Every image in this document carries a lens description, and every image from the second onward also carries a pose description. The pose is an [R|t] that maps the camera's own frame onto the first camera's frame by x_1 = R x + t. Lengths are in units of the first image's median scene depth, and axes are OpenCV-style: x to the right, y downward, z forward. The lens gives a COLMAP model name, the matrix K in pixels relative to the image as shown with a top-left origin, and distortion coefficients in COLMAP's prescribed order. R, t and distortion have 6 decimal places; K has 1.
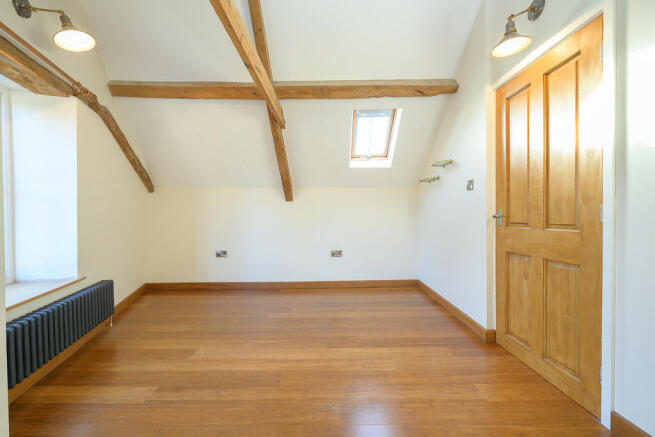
lens RADIAL K [[259.8, 0, 325.8], [0, 259.8, 219.6], [0, 0, 1]] dist [-0.001256, -0.000185]
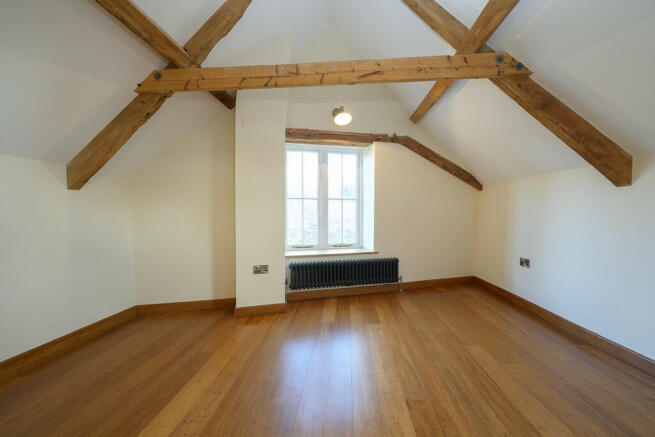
lens RADIAL K [[259.8, 0, 325.8], [0, 259.8, 219.6], [0, 0, 1]] dist [-0.001256, -0.000185]
pose [[-0.075573, 0.026658, -0.996784, 0.679600], [-0.005472, 0.999616, 0.027149, -0.021008], [0.997125, 0.007506, -0.075398, 0.771800]]
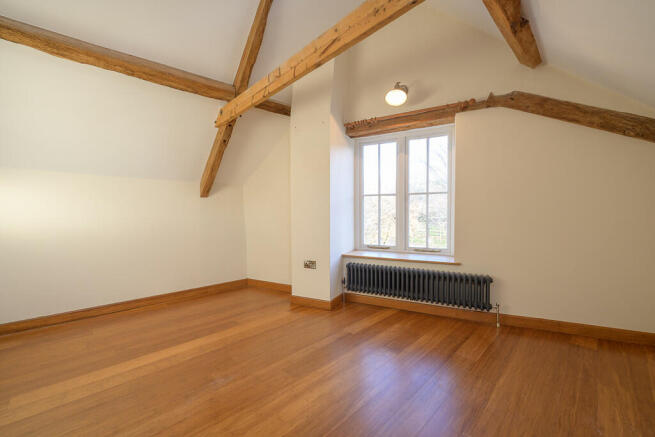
lens RADIAL K [[259.8, 0, 325.8], [0, 259.8, 219.6], [0, 0, 1]] dist [-0.001256, -0.000185]
pose [[-0.724605, 0.030010, -0.688511, 0.308536], [0.004361, 0.999231, 0.038963, -0.026702], [0.689151, 0.025230, -0.724178, 1.393140]]
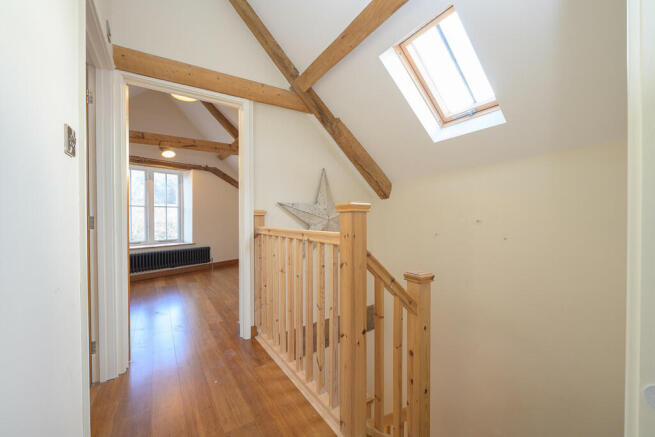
lens RADIAL K [[259.8, 0, 325.8], [0, 259.8, 219.6], [0, 0, 1]] dist [-0.001256, -0.000185]
pose [[0.551121, 0.011577, -0.834345, 1.701119], [-0.005739, 0.999933, 0.010084, -0.027005], [0.834405, -0.000769, 0.551150, 0.658599]]
